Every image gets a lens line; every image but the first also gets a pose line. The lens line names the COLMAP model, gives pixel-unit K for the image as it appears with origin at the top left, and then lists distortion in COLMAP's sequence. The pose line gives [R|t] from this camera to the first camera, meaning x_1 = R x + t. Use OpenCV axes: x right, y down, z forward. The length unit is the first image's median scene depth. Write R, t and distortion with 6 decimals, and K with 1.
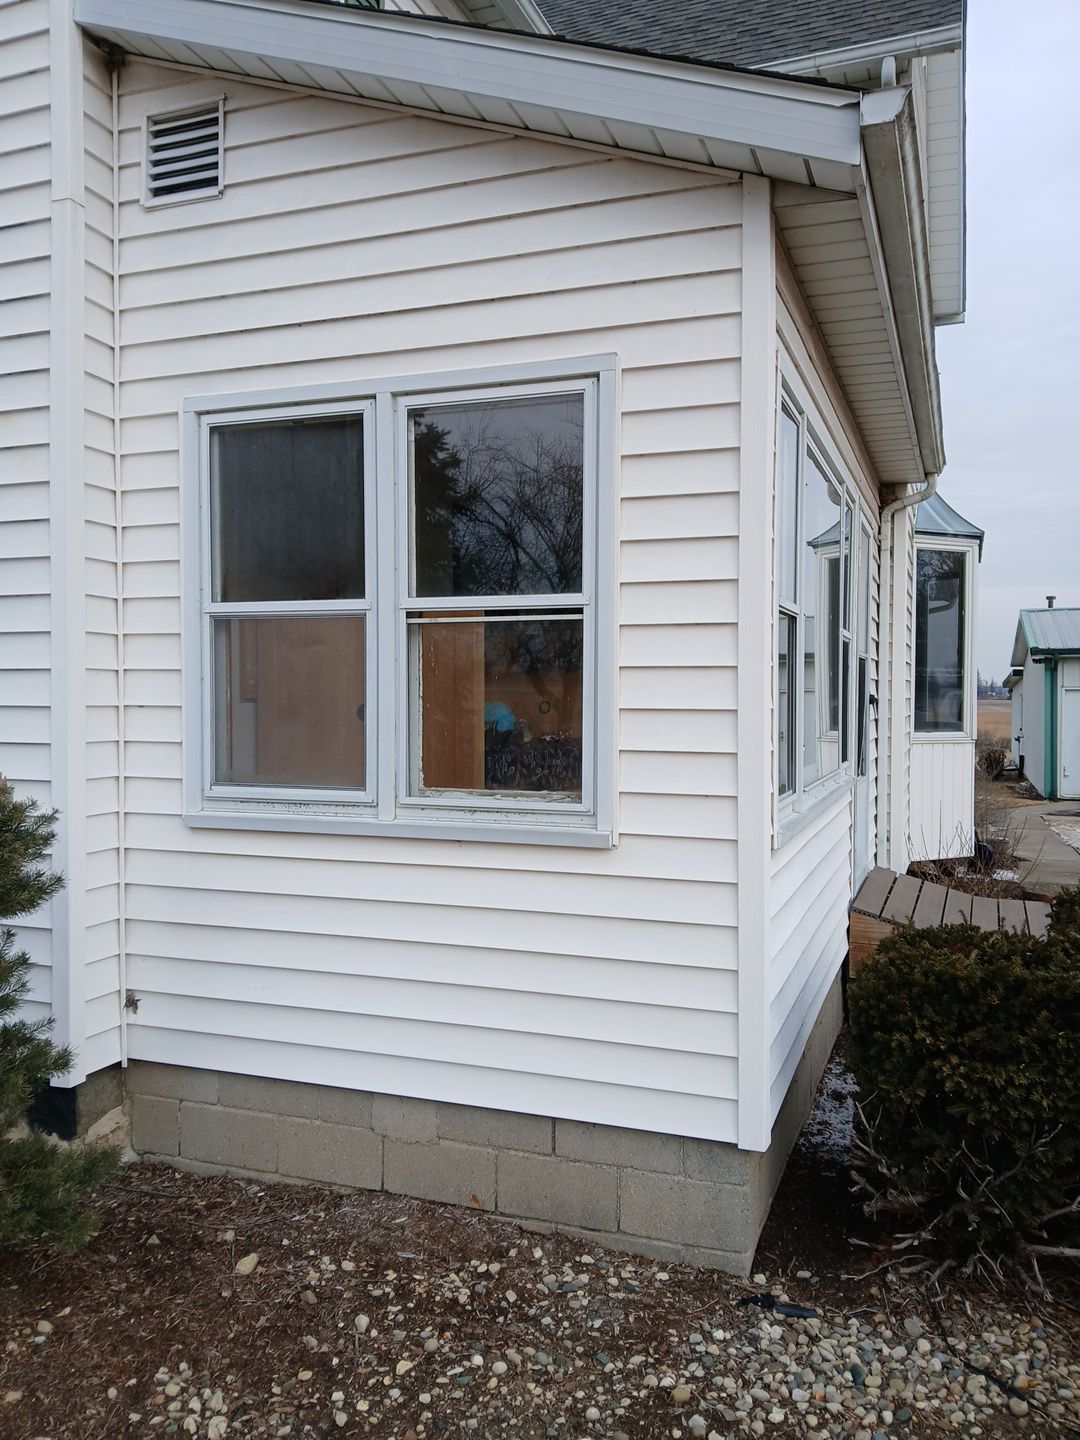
lens RADIAL K [[1116.6, 0, 520.6], [0, 1116.6, 719.0], [0, 0, 1]] dist [0.047267, -0.119283]
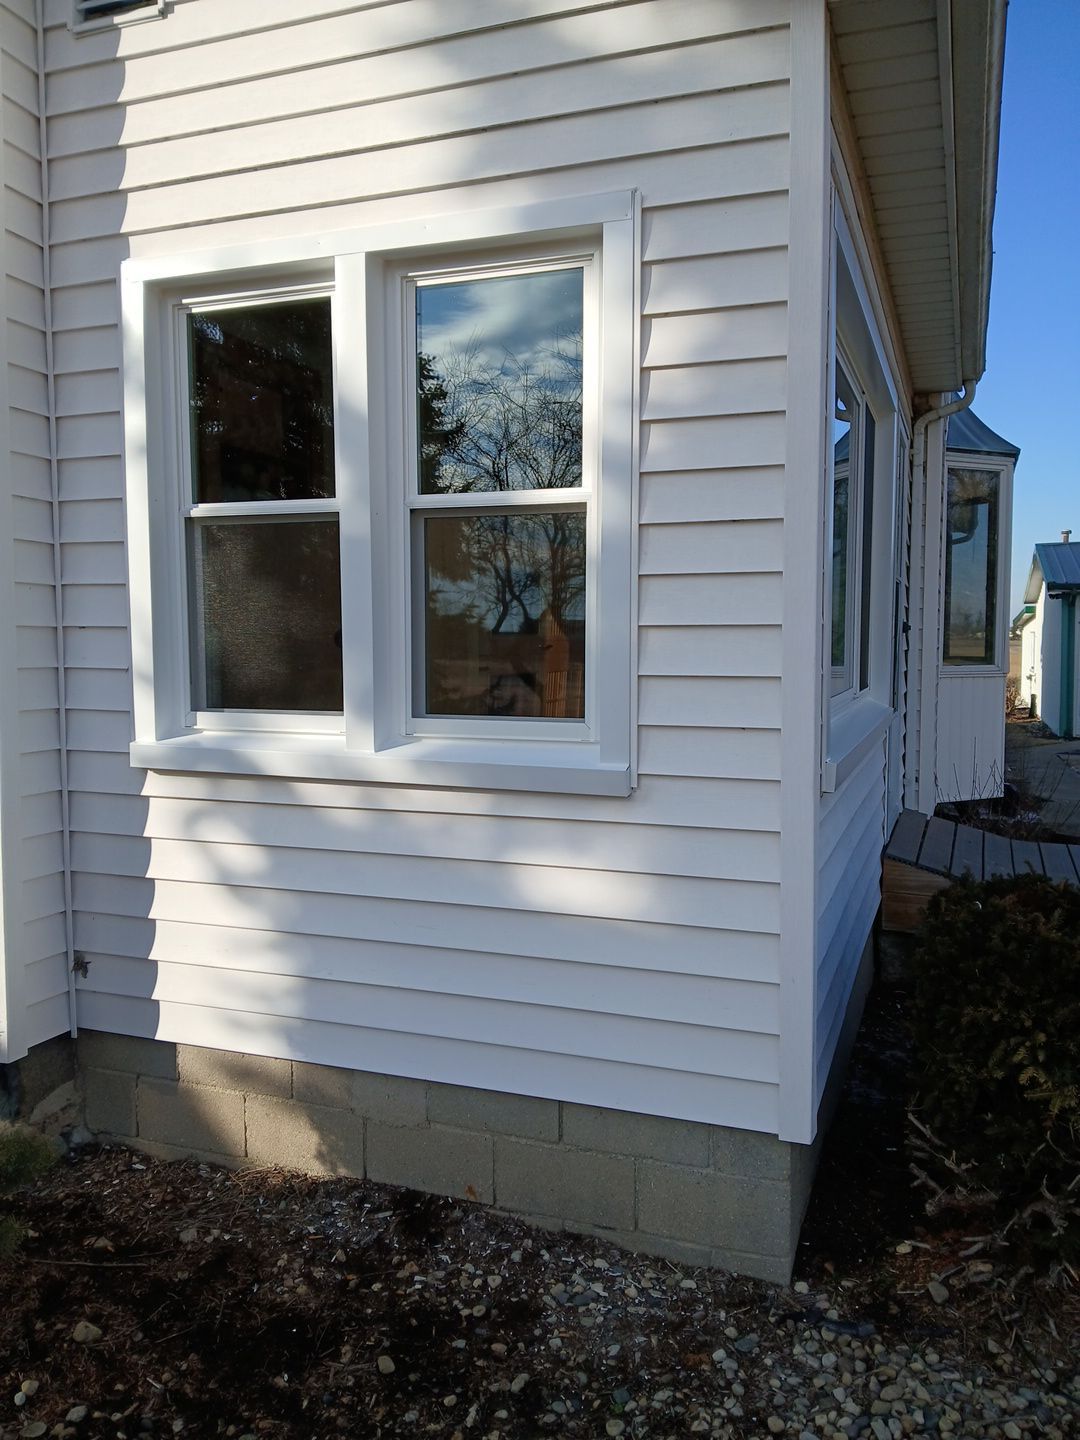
lens RADIAL K [[1139.1, 0, 524.7], [0, 1139.1, 722.5], [0, 0, 1]] dist [0.076900, -0.240912]
pose [[0.999989, -0.003555, 0.002948, -0.000022], [0.003386, 0.998468, 0.055230, 0.016395], [-0.003140, -0.055219, 0.998469, 0.133466]]
